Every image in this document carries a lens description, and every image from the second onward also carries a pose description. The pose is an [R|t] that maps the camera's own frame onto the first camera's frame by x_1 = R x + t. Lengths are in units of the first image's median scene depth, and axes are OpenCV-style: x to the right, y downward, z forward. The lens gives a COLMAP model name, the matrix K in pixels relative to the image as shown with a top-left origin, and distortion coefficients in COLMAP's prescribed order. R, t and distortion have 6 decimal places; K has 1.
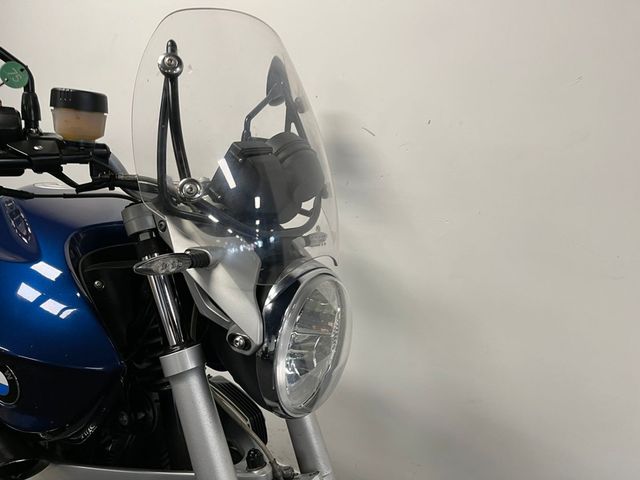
lens RADIAL K [[492.3, 0, 320.0], [0, 492.3, 240.0], [0, 0, 1]] dist [0.067891, -0.089936]
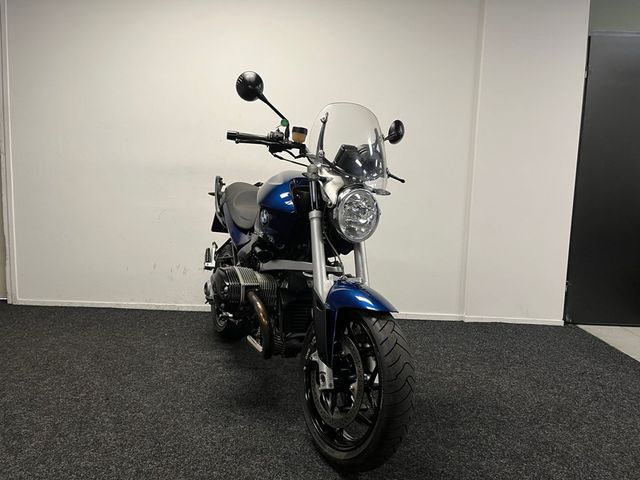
lens RADIAL K [[492.3, 0, 320.0], [0, 492.3, 240.0], [0, 0, 1]] dist [0.067891, -0.089936]
pose [[0.884995, 0.111152, -0.452139, 1.158435], [-0.174752, 0.979390, -0.101282, 0.716944], [0.431562, 0.168646, 0.886179, -1.666192]]
